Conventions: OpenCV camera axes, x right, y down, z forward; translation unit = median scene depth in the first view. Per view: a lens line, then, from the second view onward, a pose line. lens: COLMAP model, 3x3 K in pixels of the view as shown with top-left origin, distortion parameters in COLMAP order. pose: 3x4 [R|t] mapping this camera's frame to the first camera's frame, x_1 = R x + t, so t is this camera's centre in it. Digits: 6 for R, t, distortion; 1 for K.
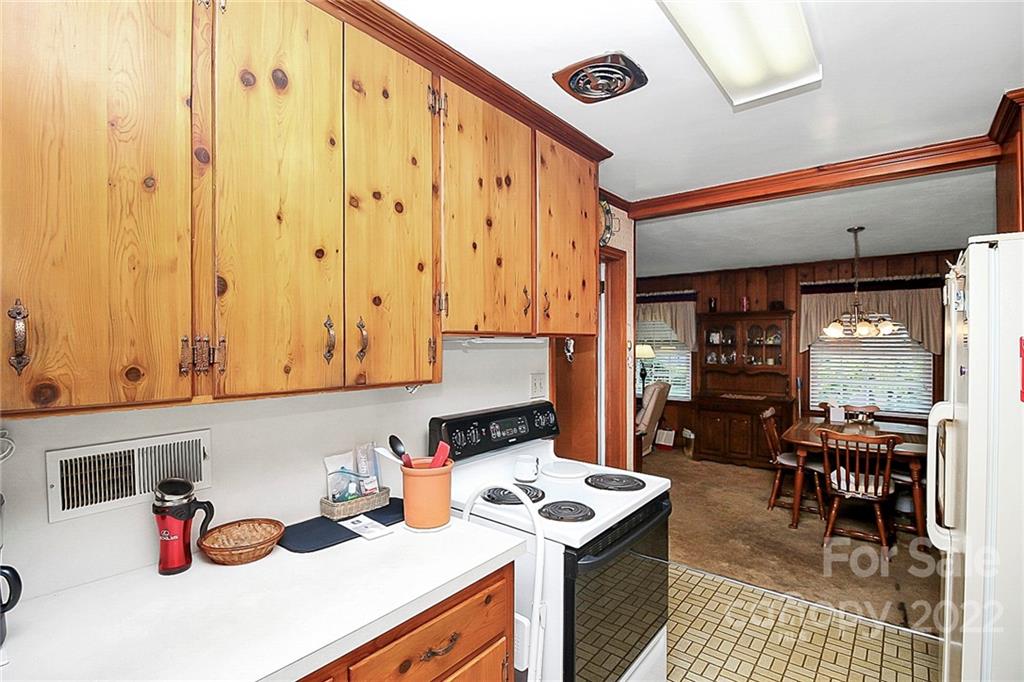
lens RADIAL K [[484.6, 0, 507.8], [0, 484.6, 342.3], [0, 0, 1]] dist [0.001018, -0.014118]
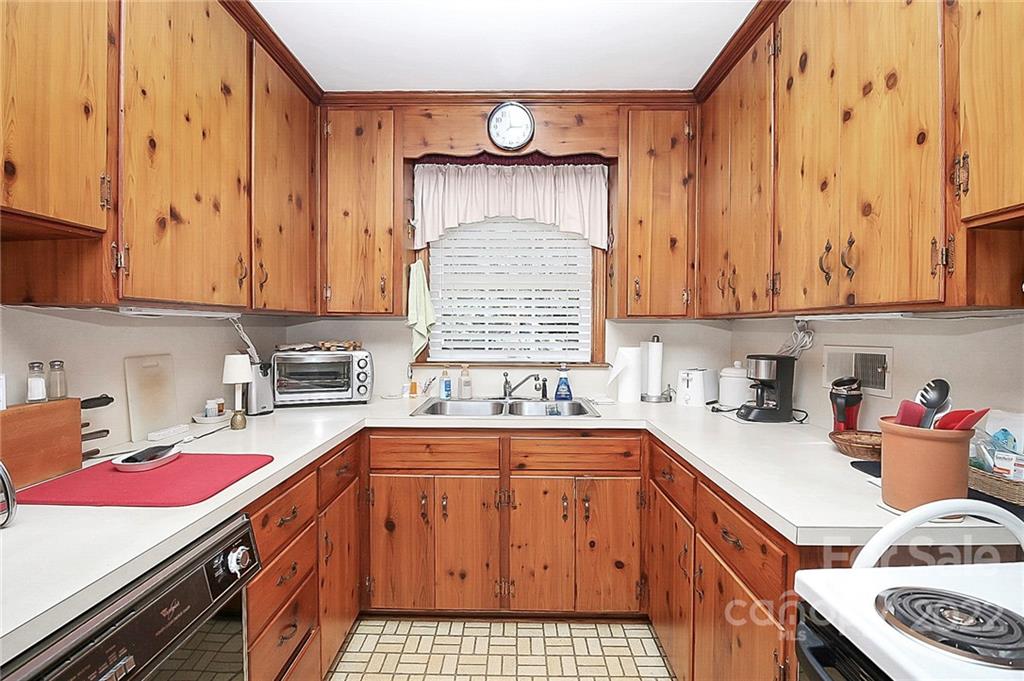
lens RADIAL K [[489.0, 0, 508.6], [0, 489.0, 334.9], [0, 0, 1]] dist [-0.000060, -0.014647]
pose [[-0.781662, 0.007302, -0.623660, 0.793629], [-0.002271, 0.999892, 0.014554, 0.130956], [0.623699, 0.012792, -0.781560, 1.298973]]
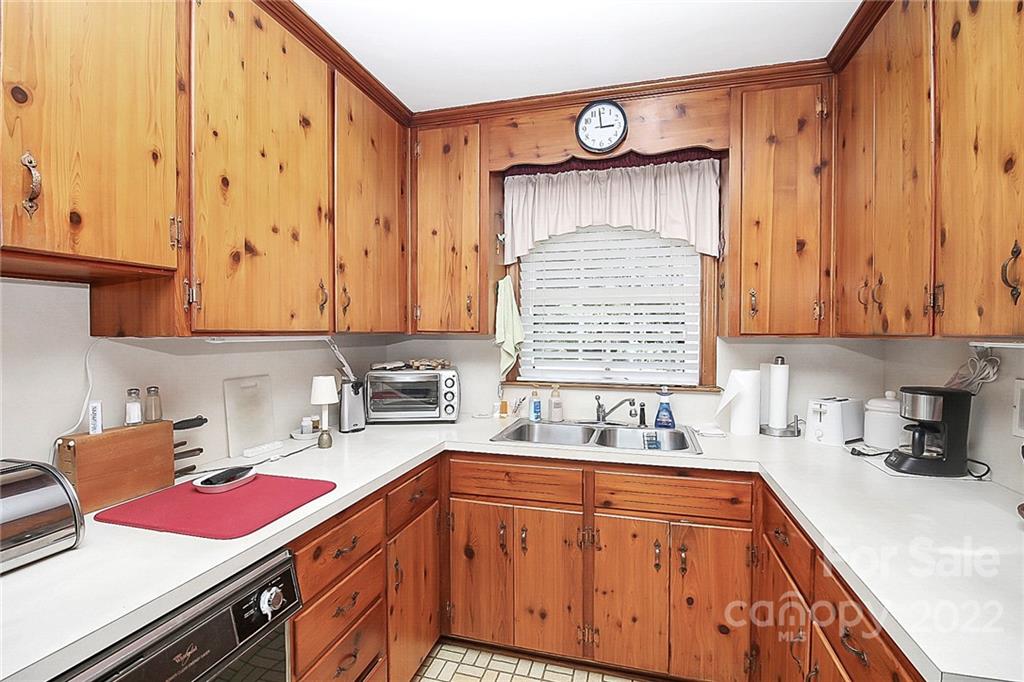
lens RADIAL K [[484.6, 0, 507.8], [0, 484.6, 342.3], [0, 0, 1]] dist [0.001018, -0.014118]
pose [[-0.916650, 0.008691, -0.399597, 0.612268], [0.000795, 0.999801, 0.019921, 0.082702], [0.399690, 0.017943, -0.916475, 1.265294]]
